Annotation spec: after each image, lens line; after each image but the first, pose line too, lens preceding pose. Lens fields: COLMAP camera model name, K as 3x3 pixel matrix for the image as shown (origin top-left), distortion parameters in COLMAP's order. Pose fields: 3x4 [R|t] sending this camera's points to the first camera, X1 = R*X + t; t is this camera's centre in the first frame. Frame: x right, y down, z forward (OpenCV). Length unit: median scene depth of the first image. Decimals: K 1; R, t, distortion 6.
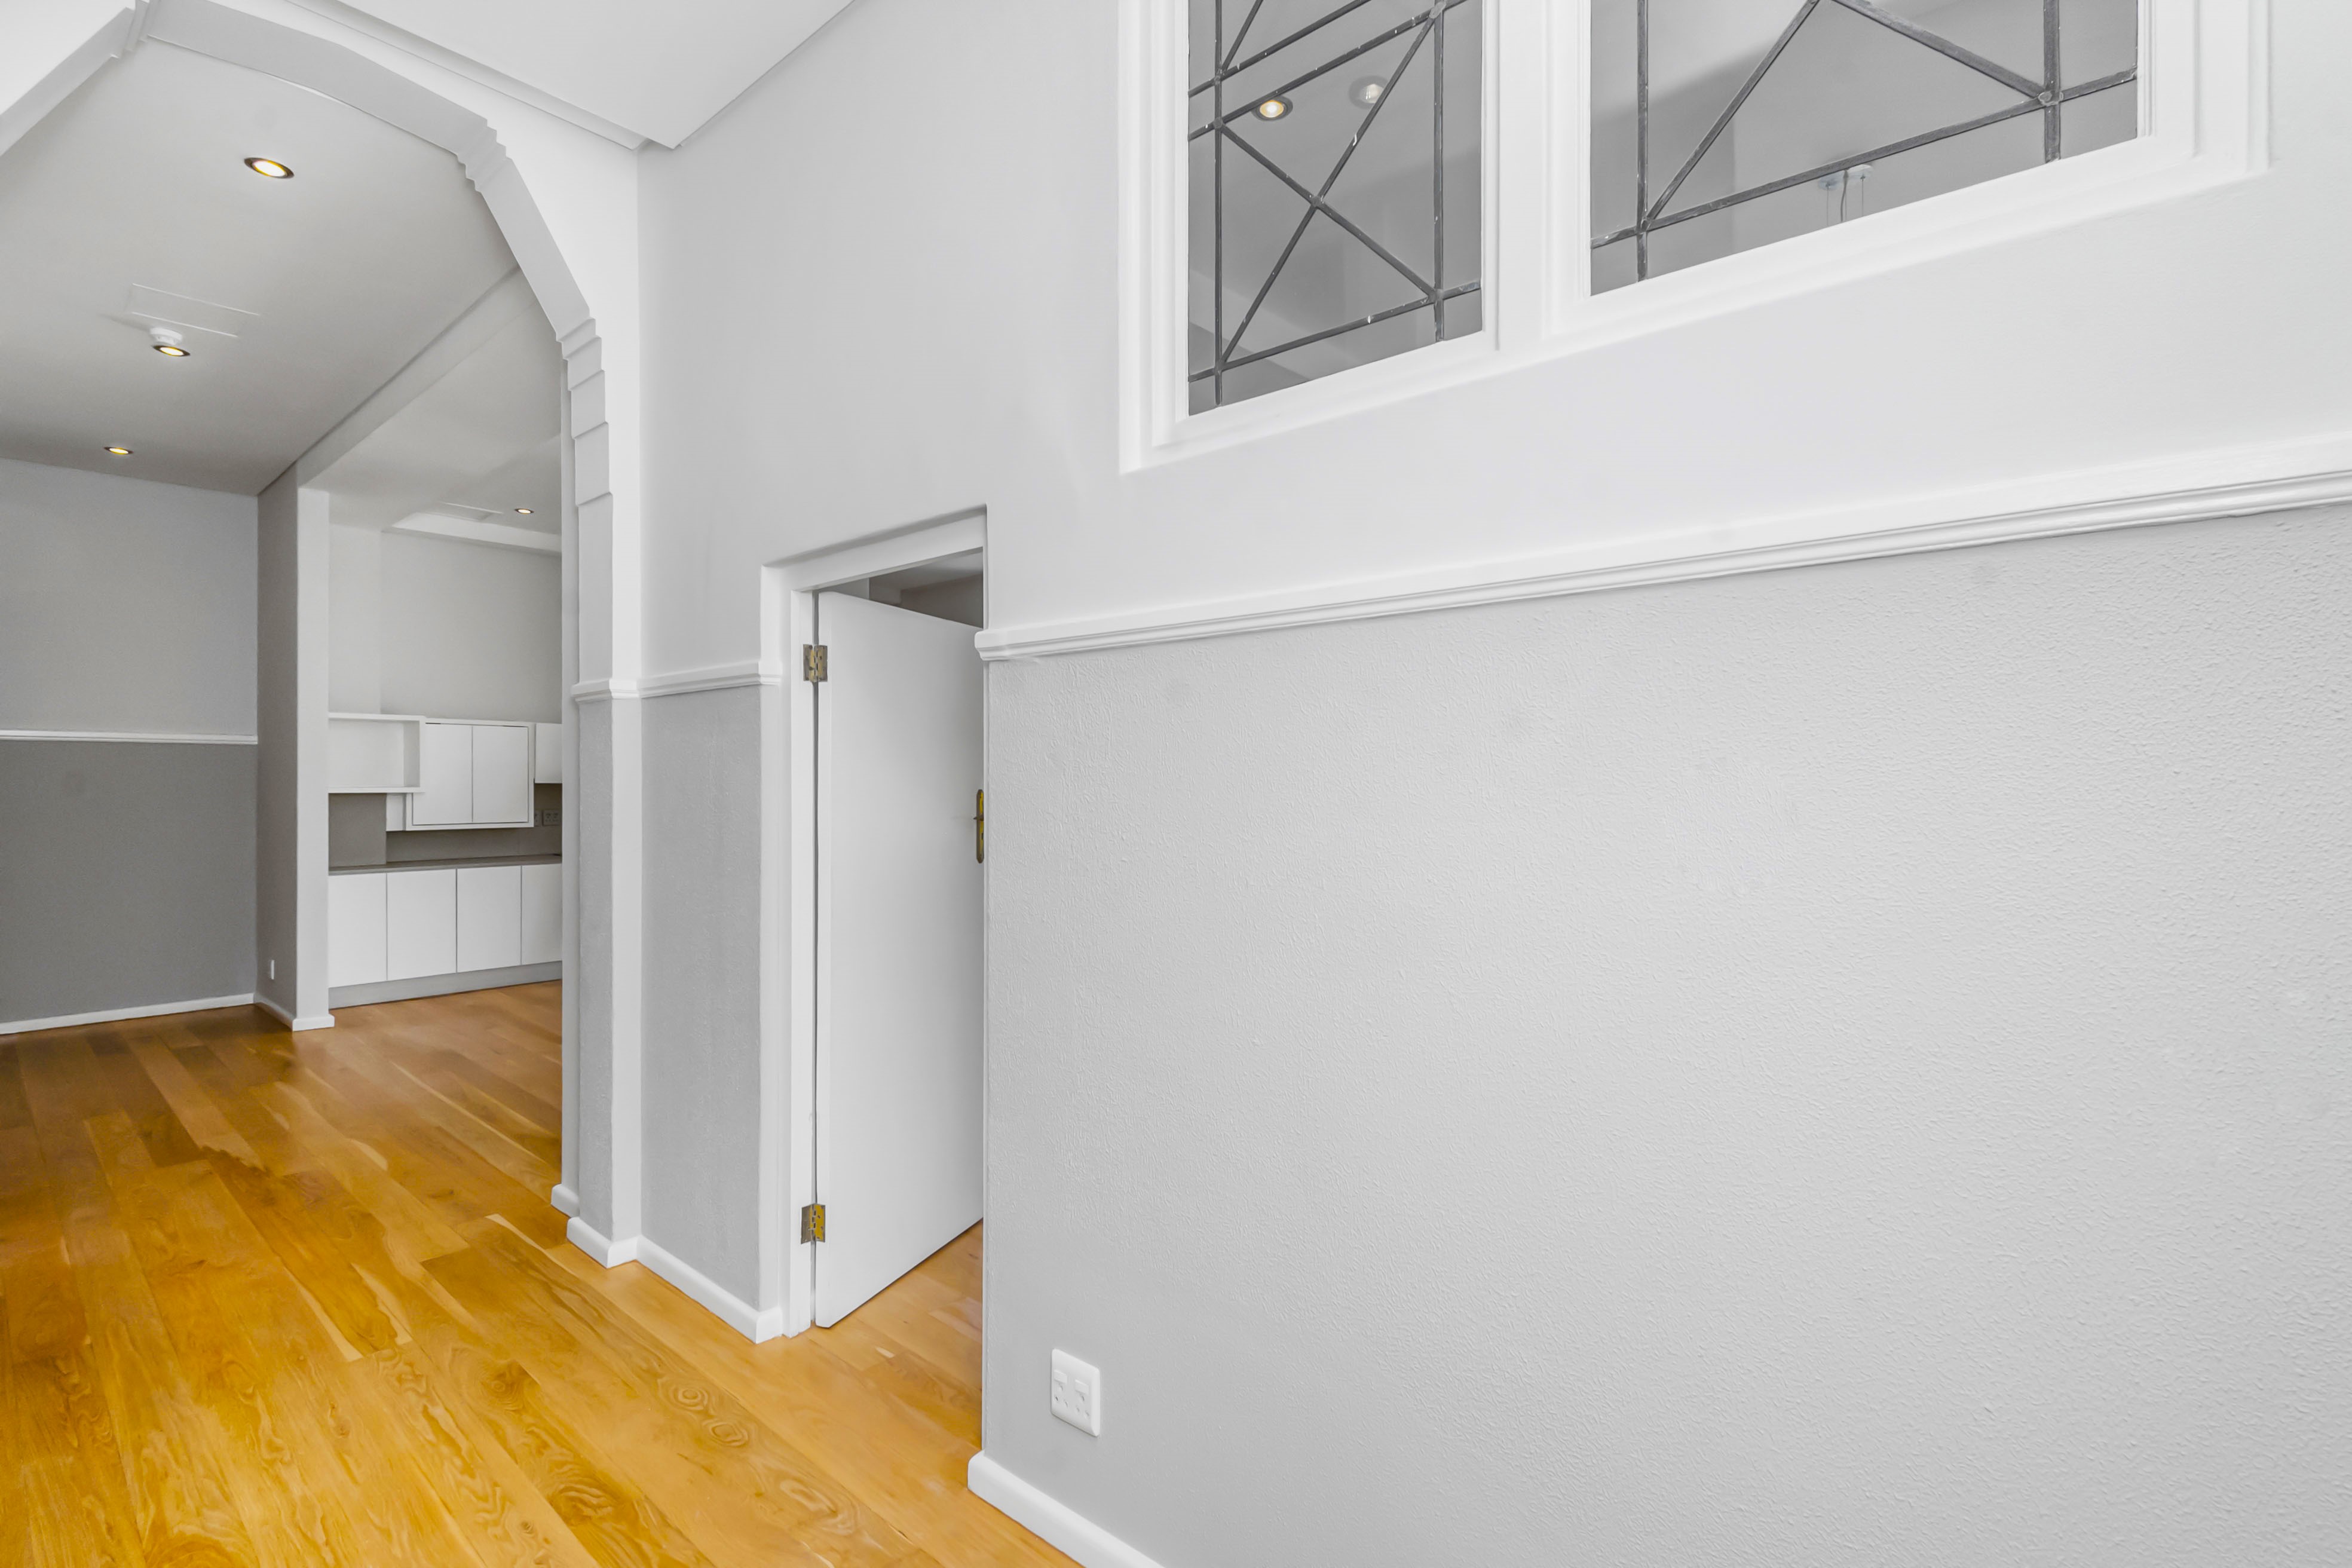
lens RADIAL K [[1055.8, 0, 1176.0], [0, 1055.8, 784.0], [0, 0, 1]] dist [-0.014511, -0.000454]
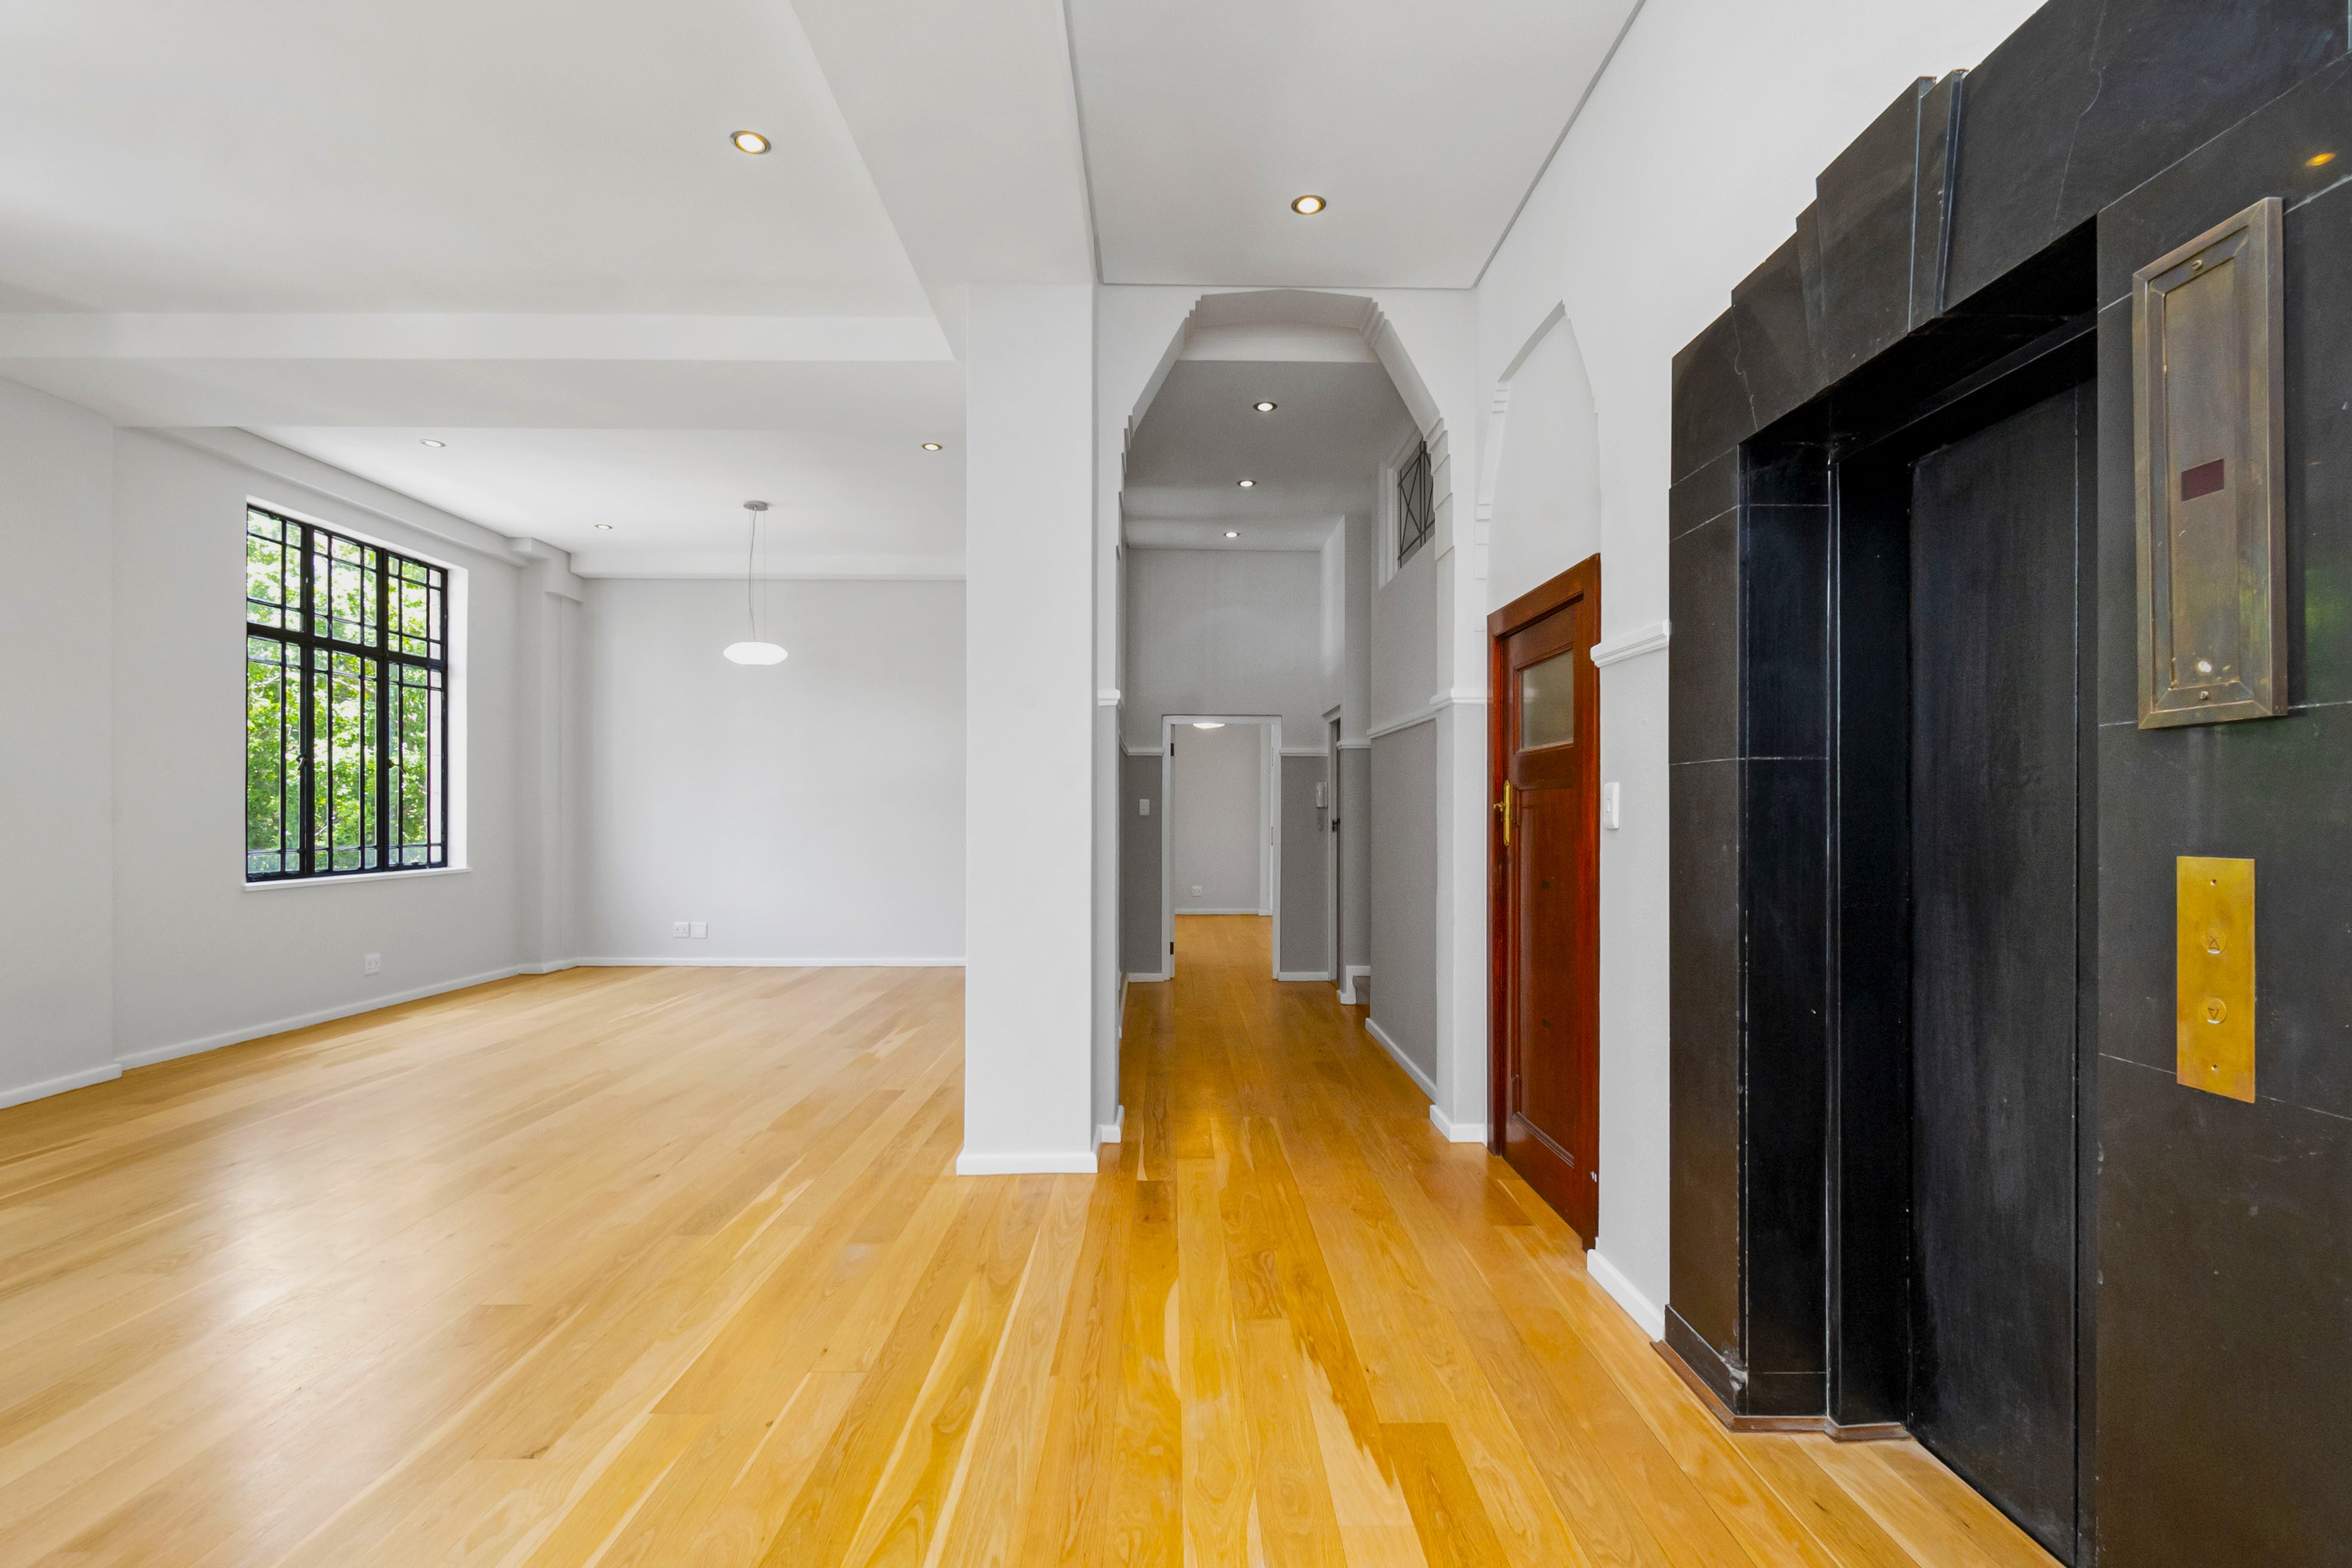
lens RADIAL K [[1058.2, 0, 1185.6], [0, 1058.2, 807.7], [0, 0, 1]] dist [0.001915, -0.000644]
pose [[-0.651279, 0.000061, 0.758838, -0.743049], [-0.004415, 0.999983, -0.003869, 0.022179], [-0.758825, -0.005870, -0.651268, 0.832109]]
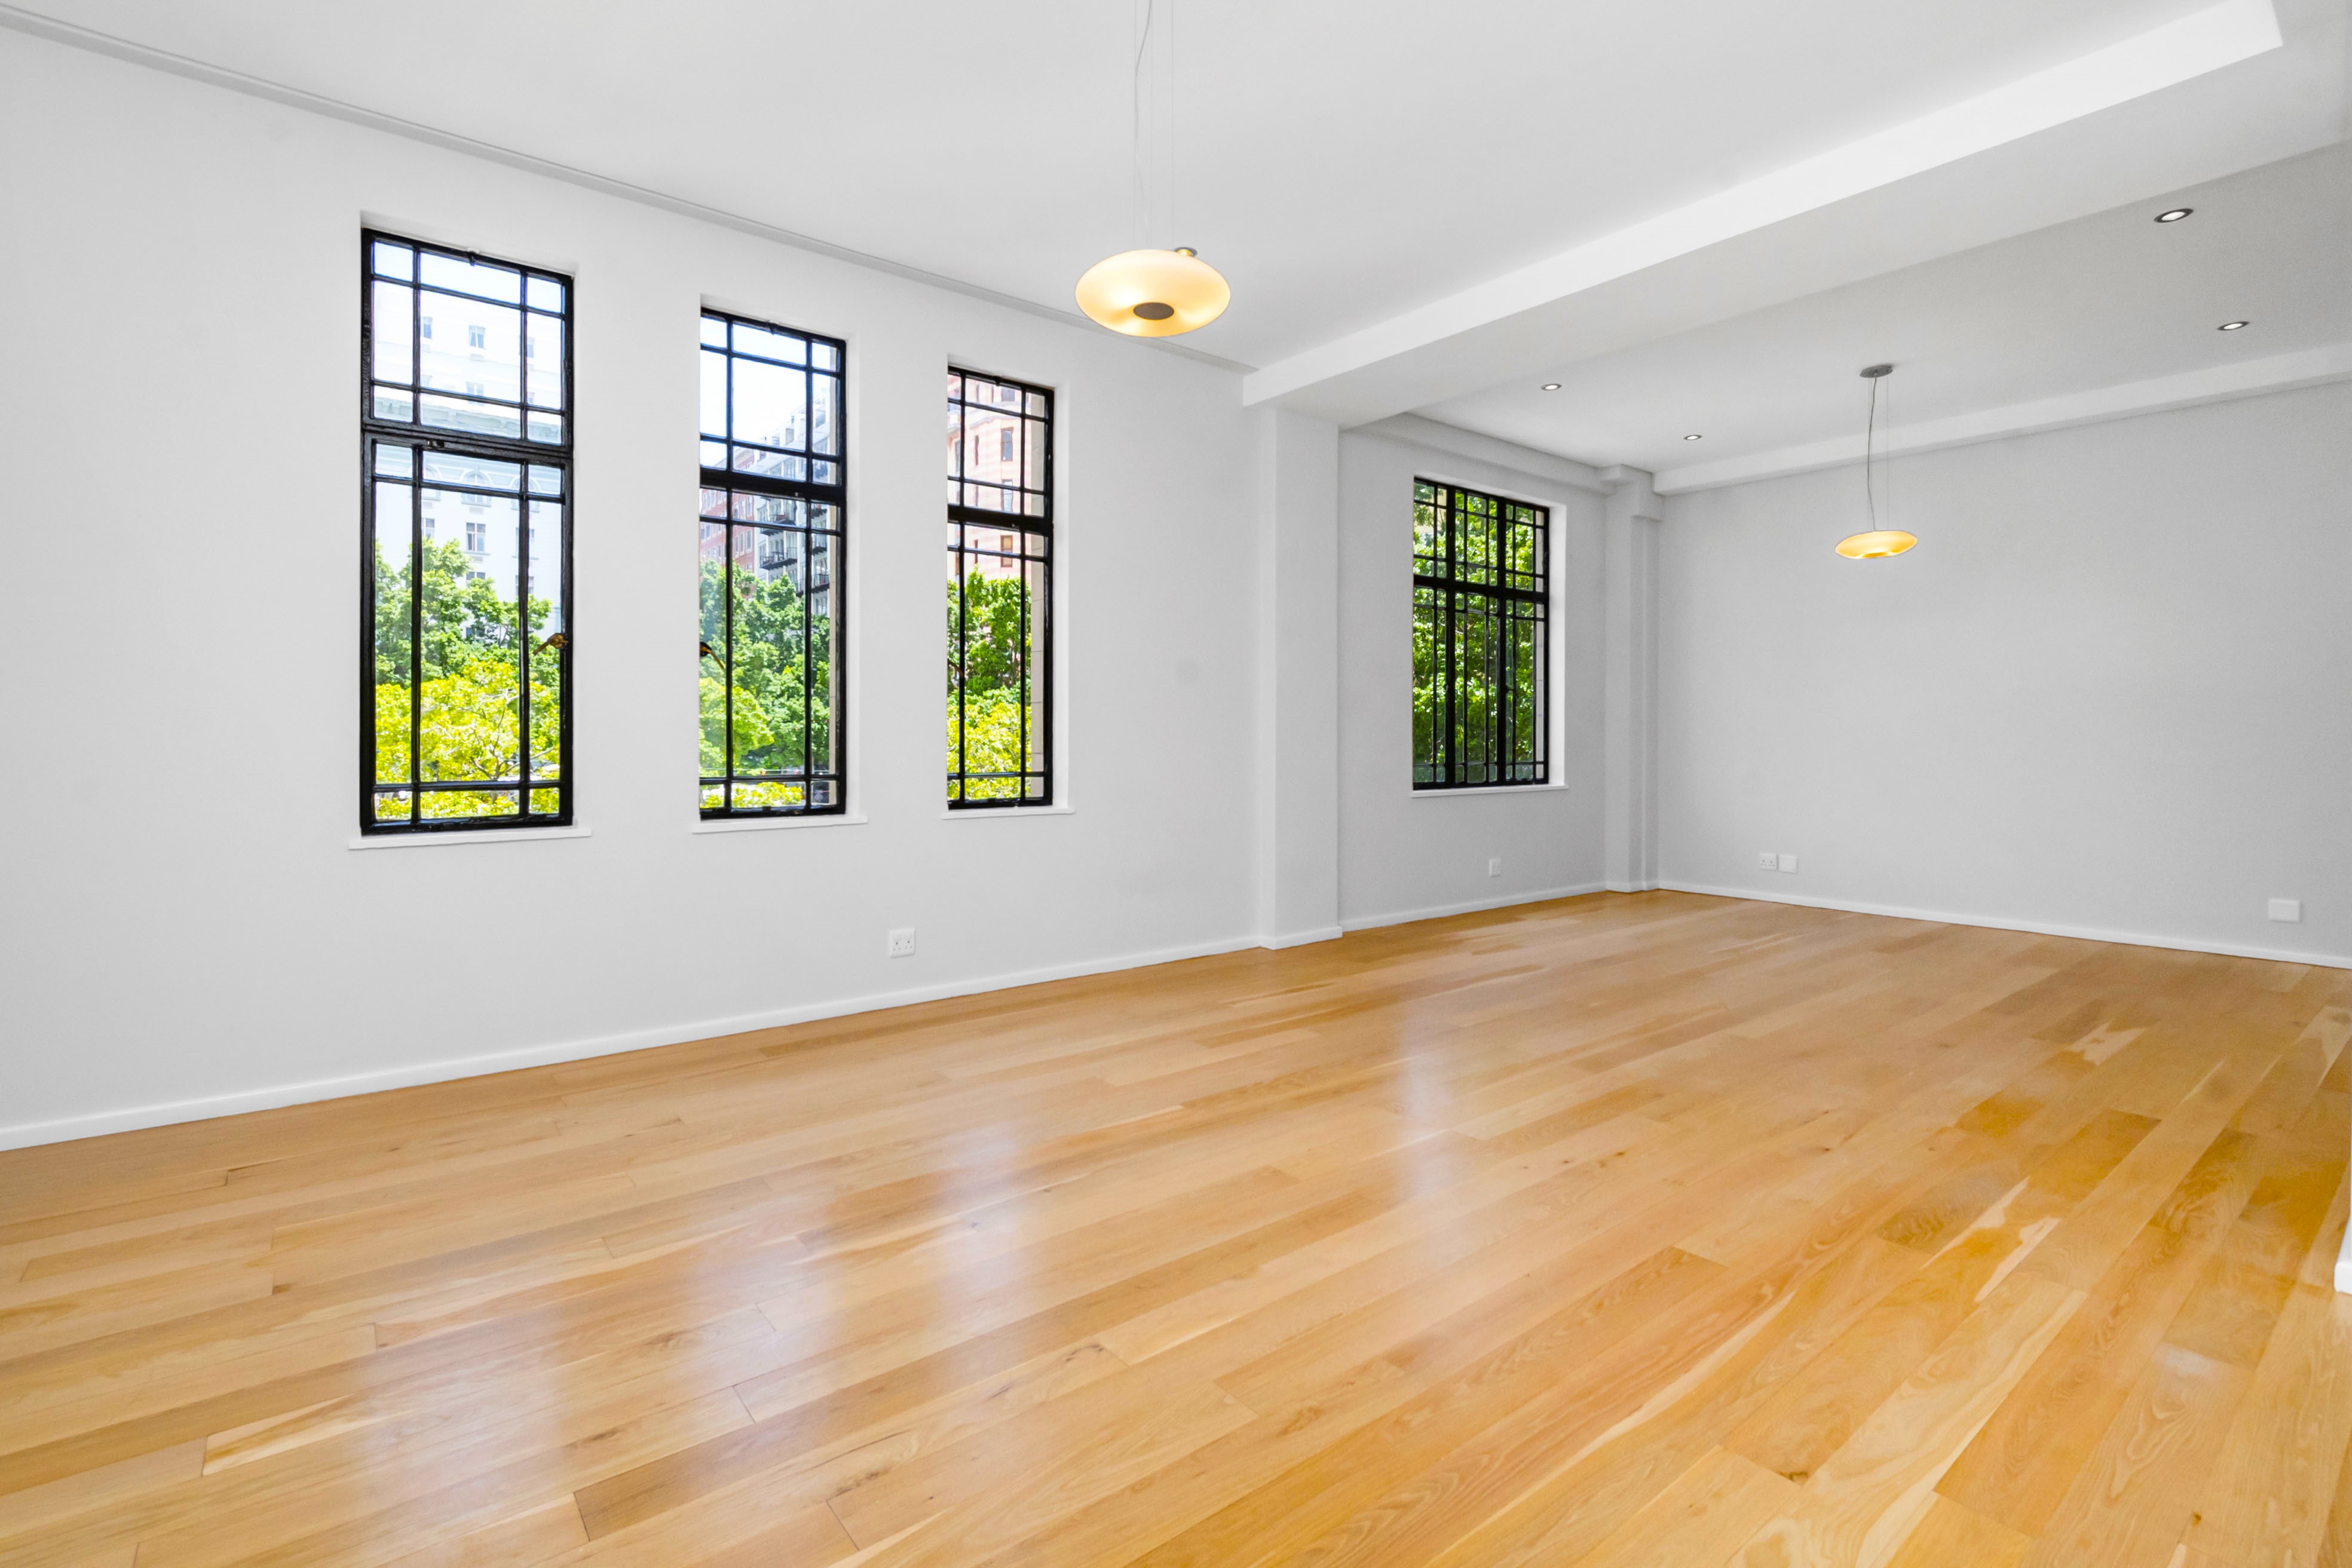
lens RADIAL K [[1076.3, 0, 1181.4], [0, 1076.3, 741.1], [0, 0, 1]] dist [0.000618, -0.000797]
pose [[0.190572, -0.006059, 0.981654, -0.672619], [-0.007223, 0.999945, 0.007574, 0.028823], [-0.981647, -0.008534, 0.190518, 0.872397]]
